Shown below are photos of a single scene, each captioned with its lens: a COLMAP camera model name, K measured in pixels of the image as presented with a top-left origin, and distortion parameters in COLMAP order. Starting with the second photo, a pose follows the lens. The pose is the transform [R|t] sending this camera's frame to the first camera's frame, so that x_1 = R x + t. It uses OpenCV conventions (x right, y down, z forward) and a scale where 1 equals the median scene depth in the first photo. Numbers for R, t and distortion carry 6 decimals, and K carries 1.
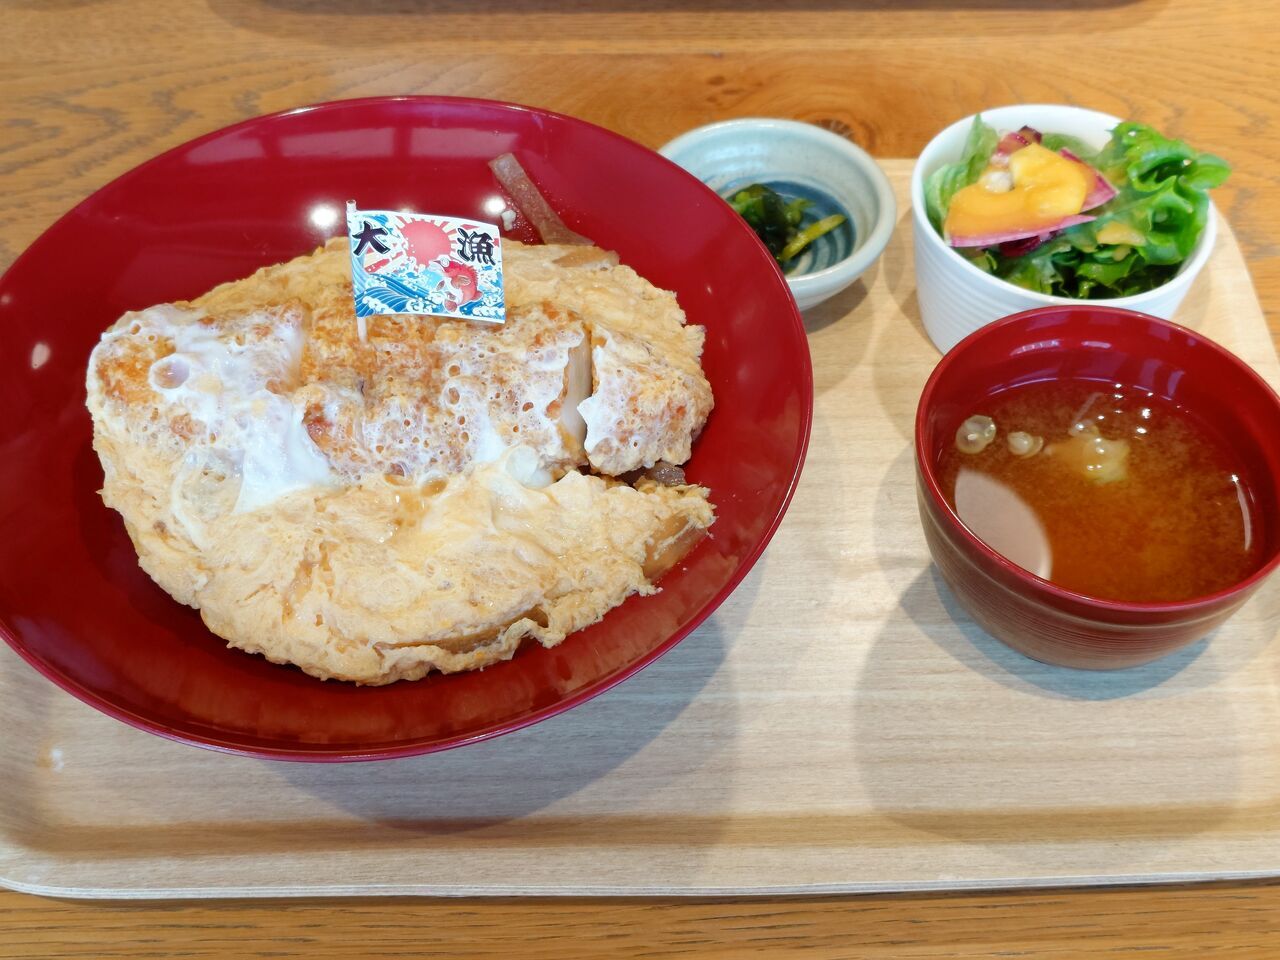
lens RADIAL K [[1858.1, 0, 639.0], [0, 1858.1, 480.5], [0, 0, 1]] dist [0.015784, 0.000000]
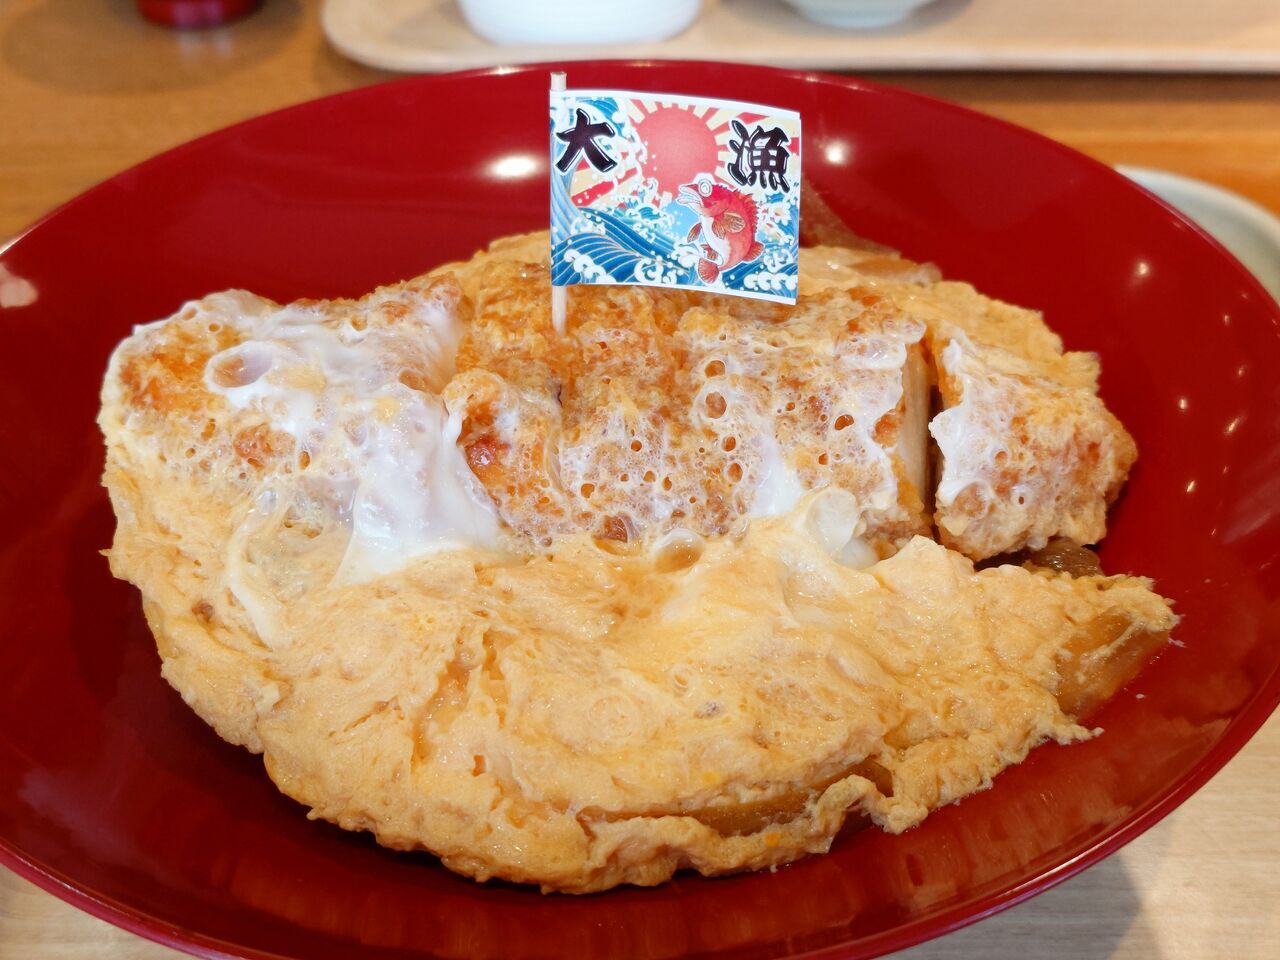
lens RADIAL K [[1858.1, 0, 642.2], [0, 1858.1, 480.3], [0, 0, 1]] dist [0.015784, 0.000000]
pose [[0.999065, 0.014753, -0.040647, -0.099444], [-0.023267, 0.975729, -0.217742, 0.106787], [0.036448, 0.218484, 0.975160, 0.435906]]
